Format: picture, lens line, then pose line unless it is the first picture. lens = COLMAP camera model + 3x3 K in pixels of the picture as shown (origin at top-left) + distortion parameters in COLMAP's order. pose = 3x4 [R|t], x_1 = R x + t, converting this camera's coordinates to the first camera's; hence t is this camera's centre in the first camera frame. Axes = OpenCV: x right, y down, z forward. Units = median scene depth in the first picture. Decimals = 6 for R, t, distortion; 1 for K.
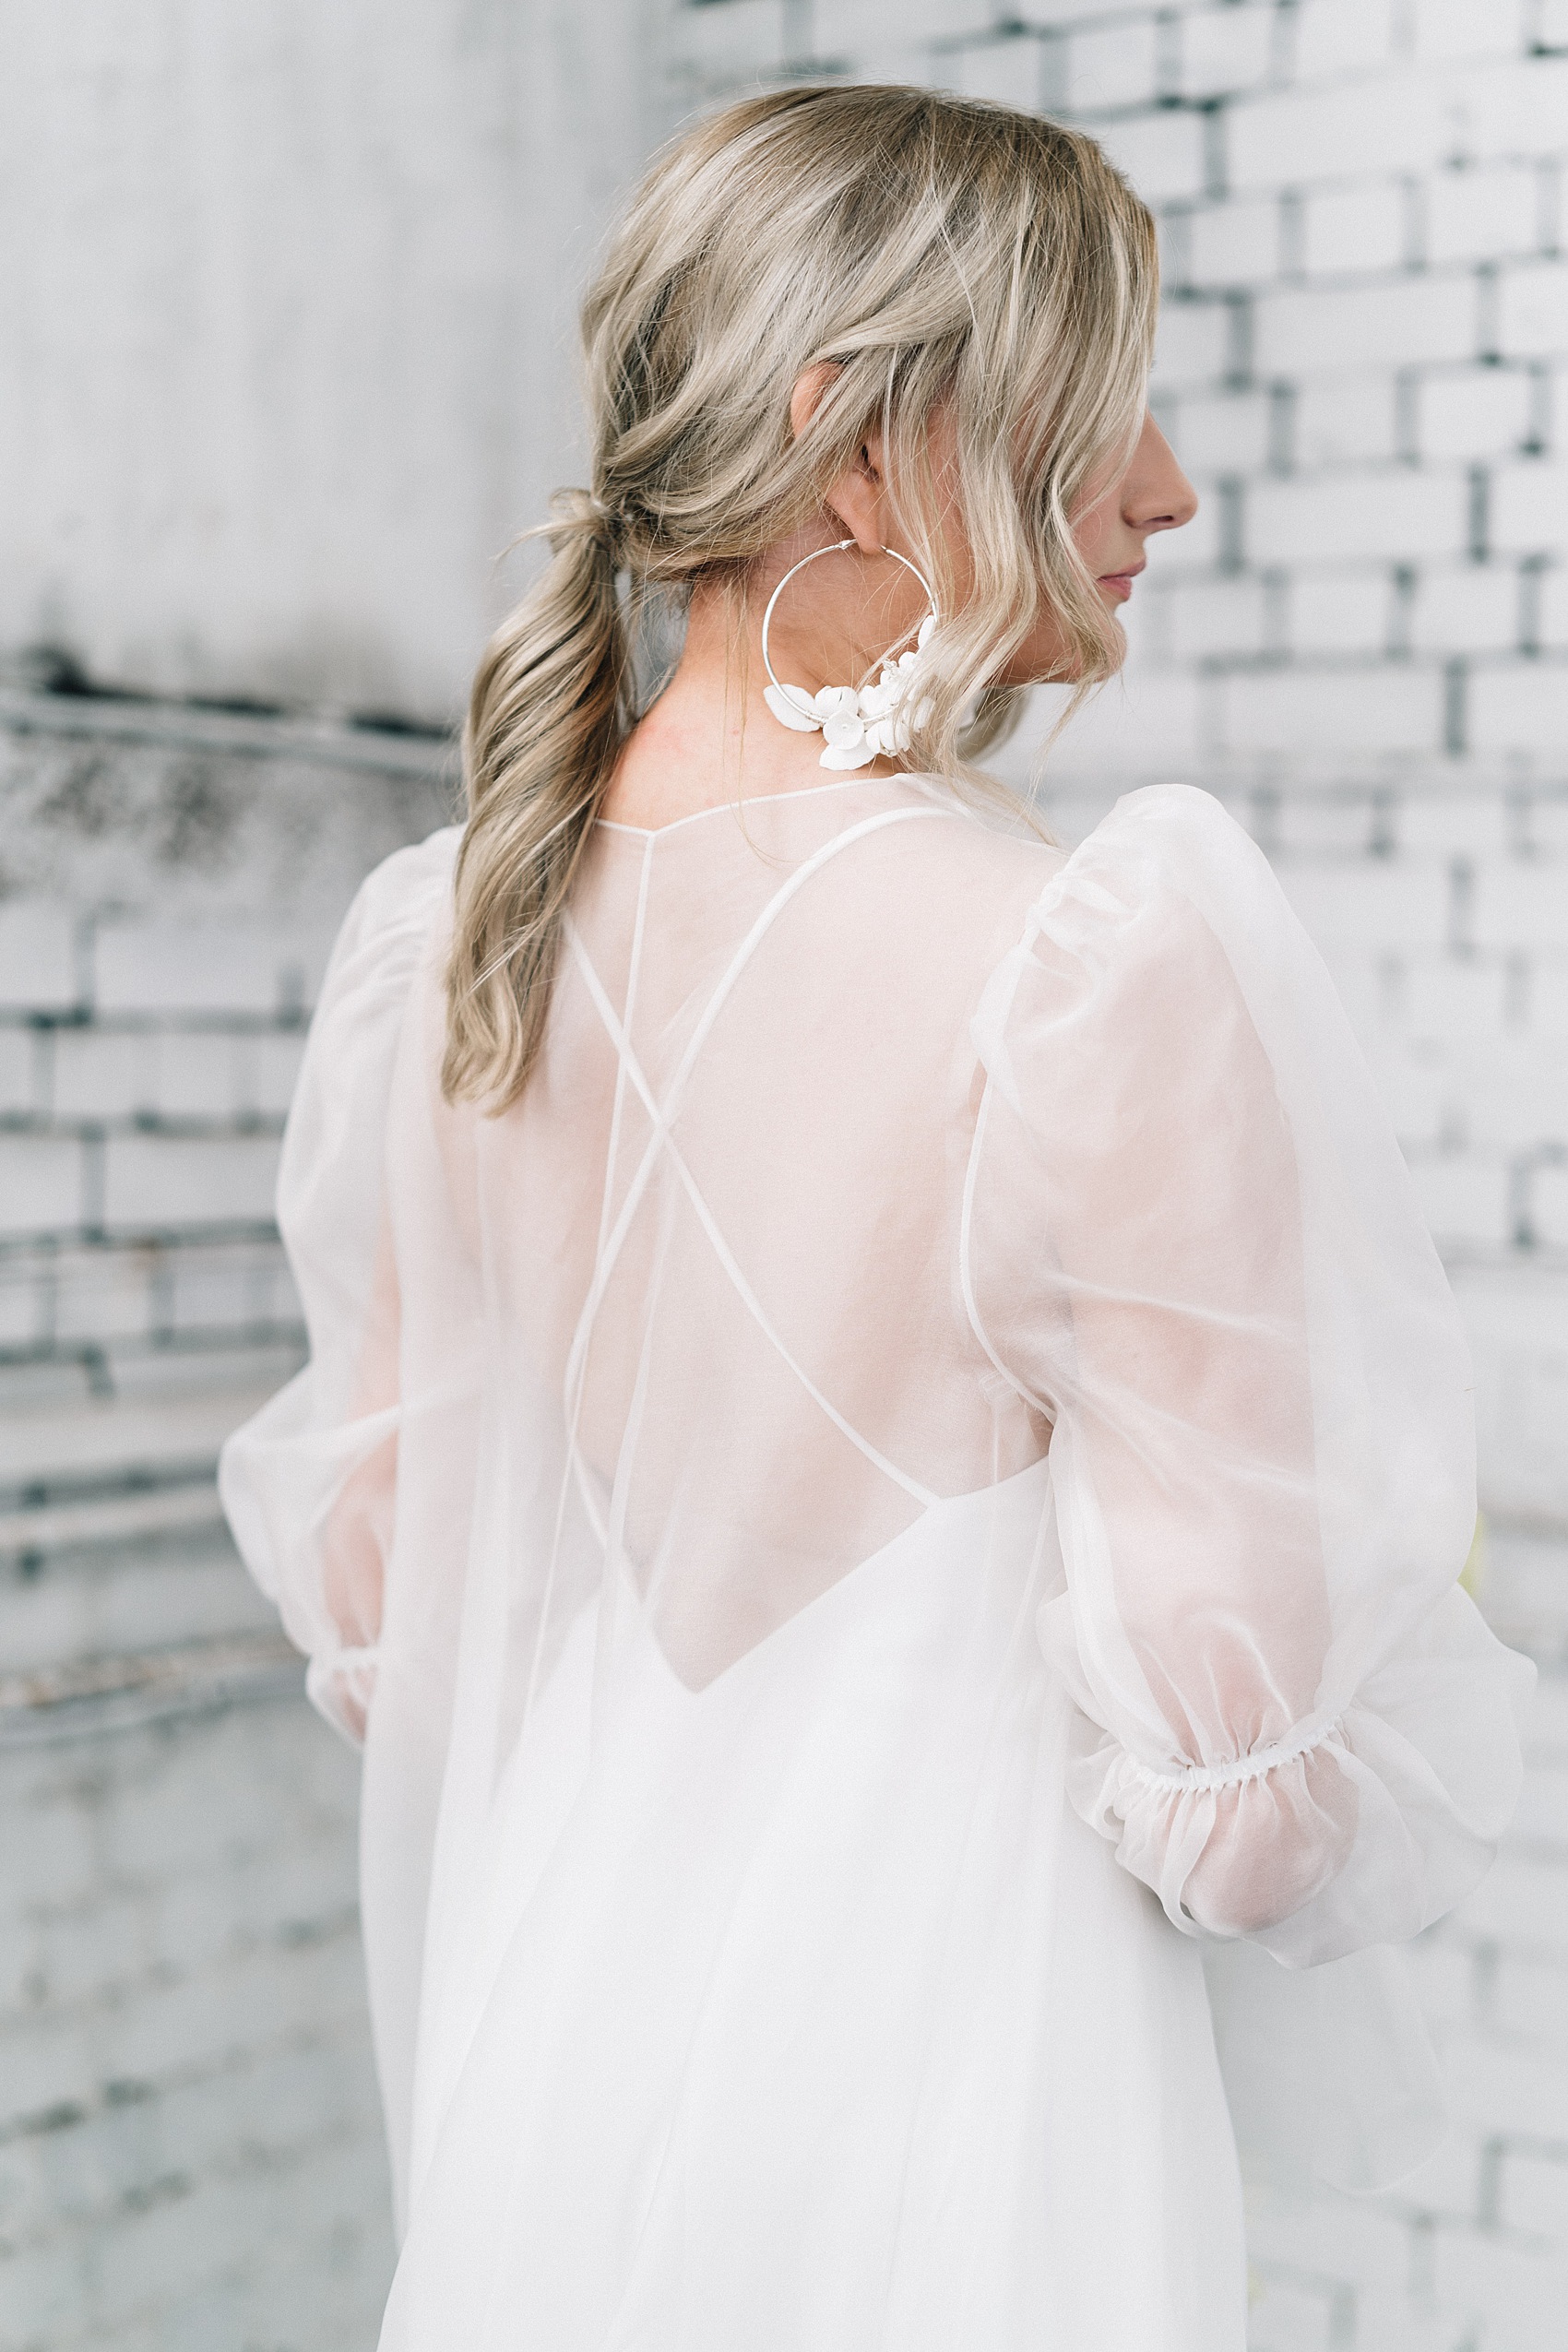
lens RADIAL K [[3617.6, 0, 772.5], [0, 3617.6, 1169.2], [0, 0, 1]] dist [-0.005627, 0.000000]
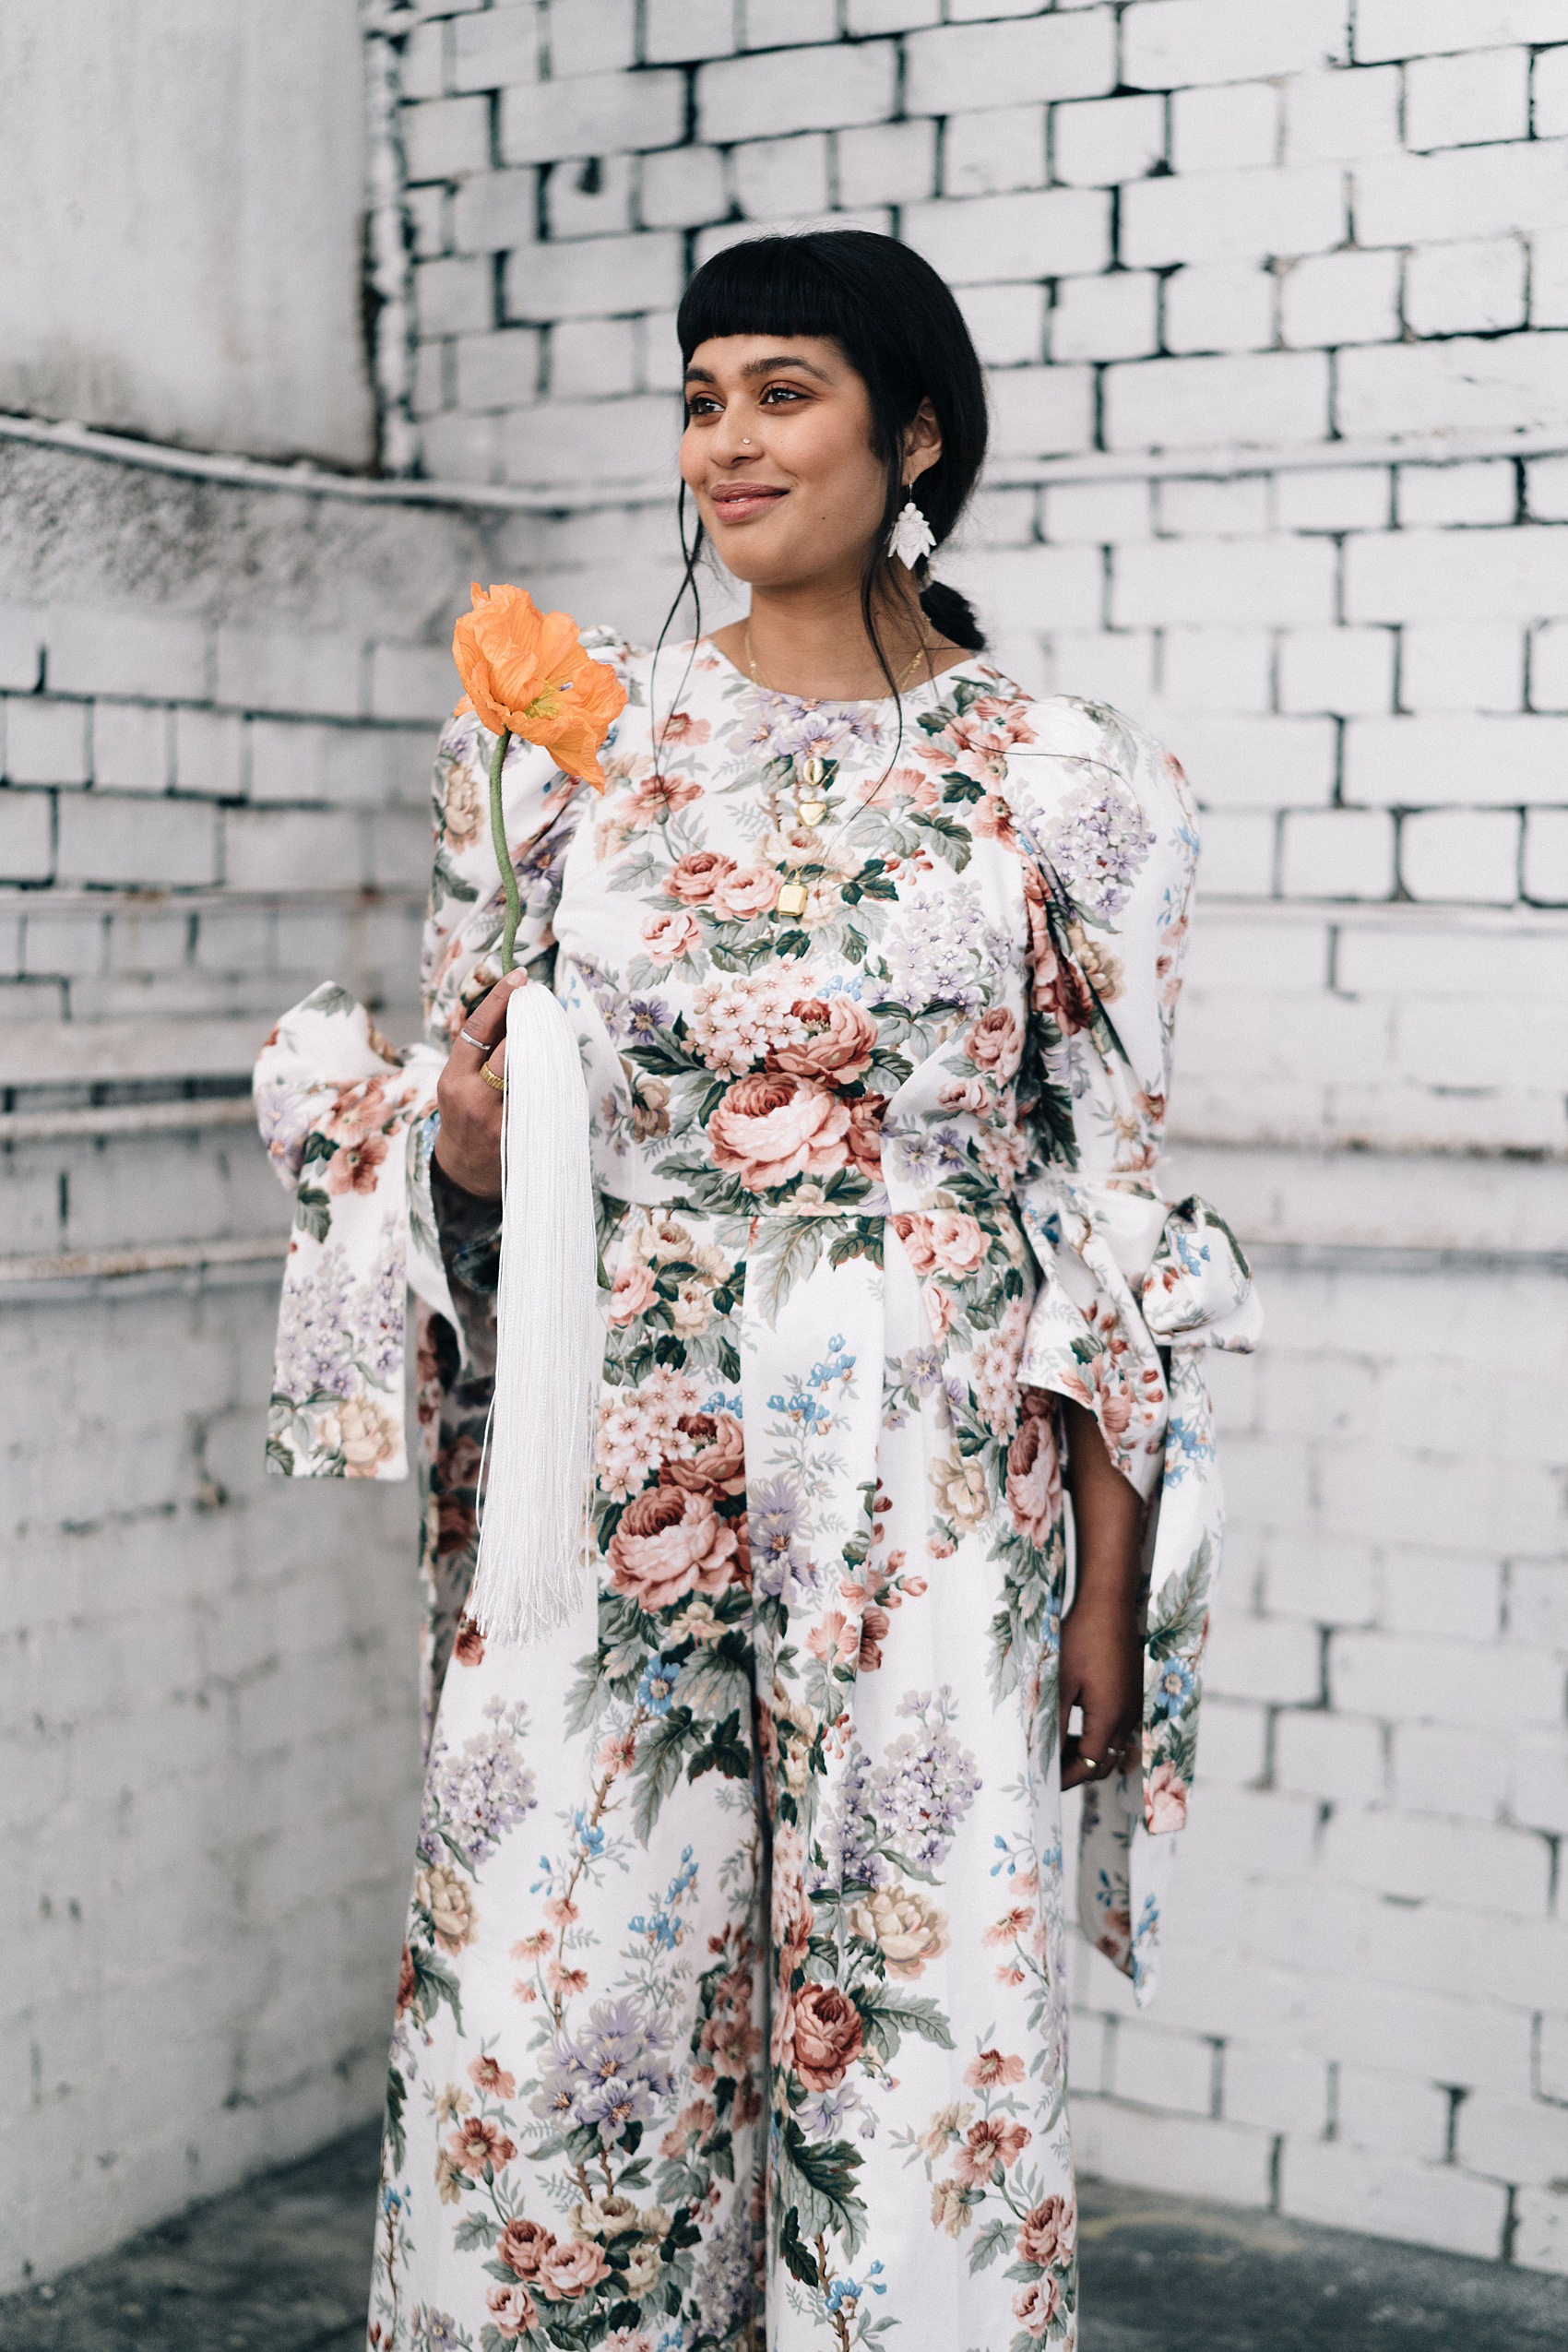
lens RADIAL K [[3617.6, 0, 771.4], [0, 3617.6, 1153.1], [0, 0, 1]] dist [-0.005627, 0.000000]
pose [[0.997624, -0.023204, 0.064872, 0.011750], [0.021639, 0.999460, 0.024724, 0.072818], [-0.065411, -0.023261, 0.997587, -0.106888]]
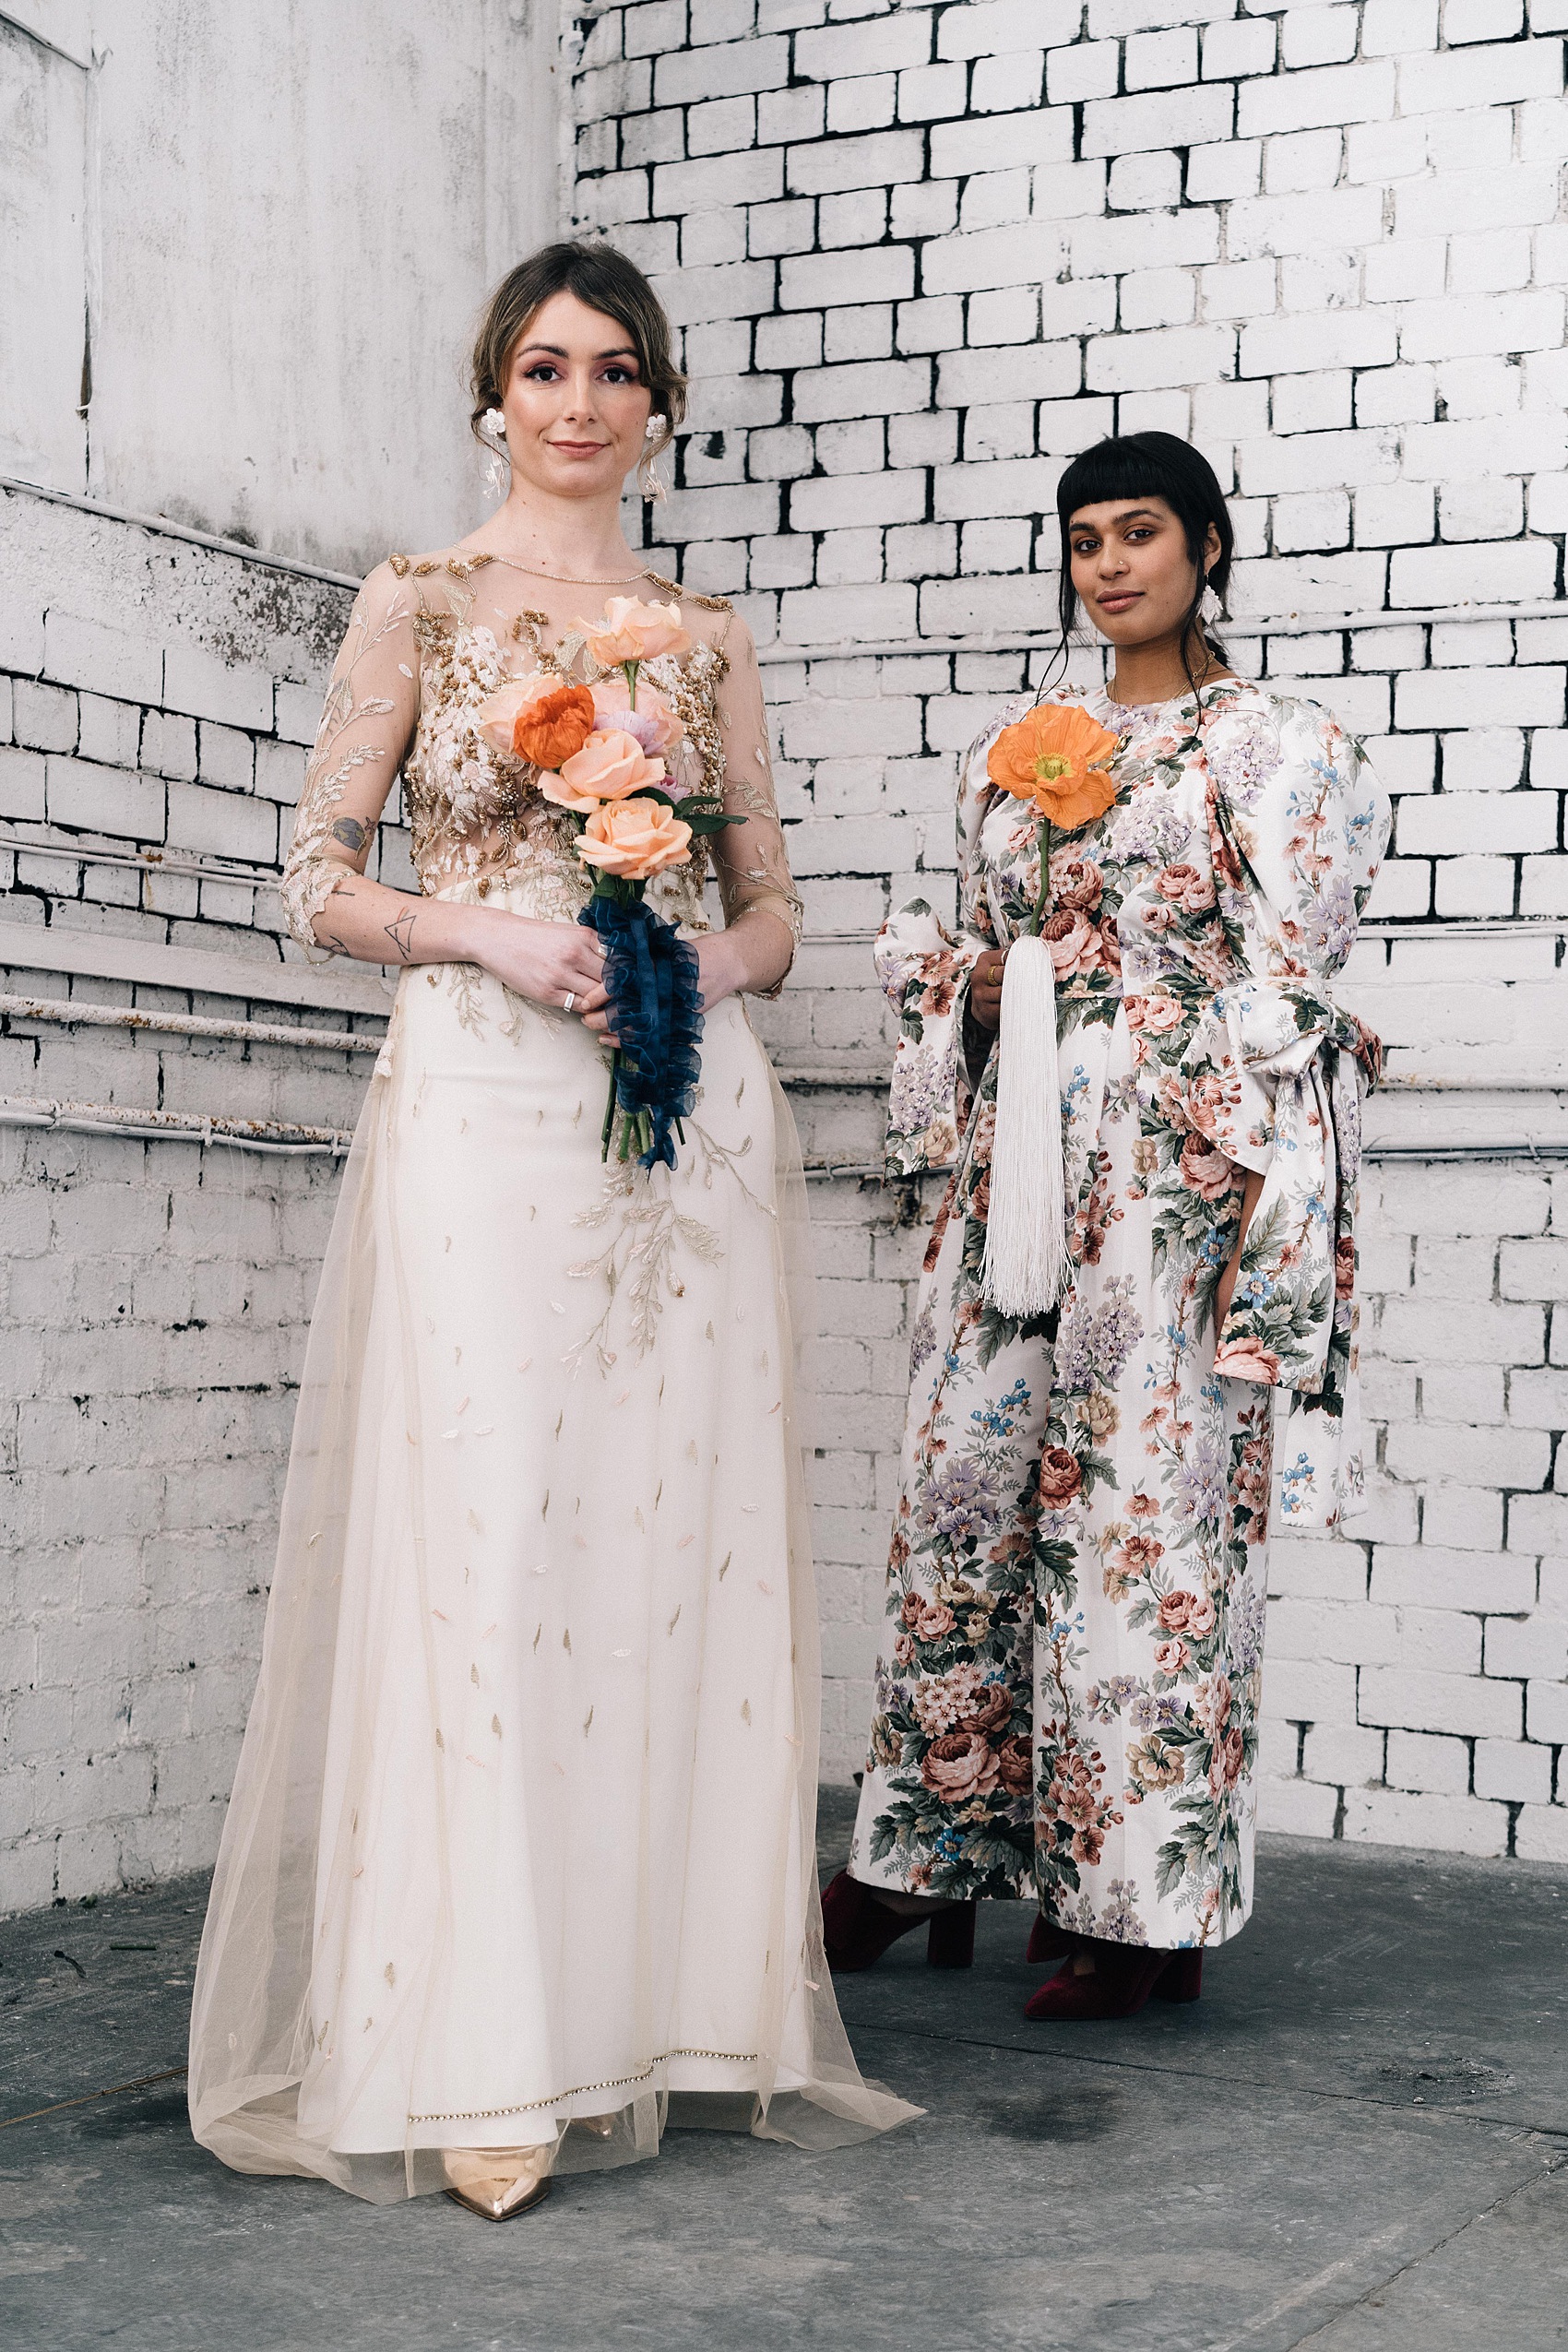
lens RADIAL K [[3617.6, 0, 774.4], [0, 3617.6, 1161.4], [0, 0, 1]] dist [-0.005627, 0.000000]
pose [[0.993948, 0.000652, 0.109853, -0.128480], [0.006816, 0.997689, -0.067599, 0.244174], [-0.109643, 0.067938, 0.991647, -0.621137]]
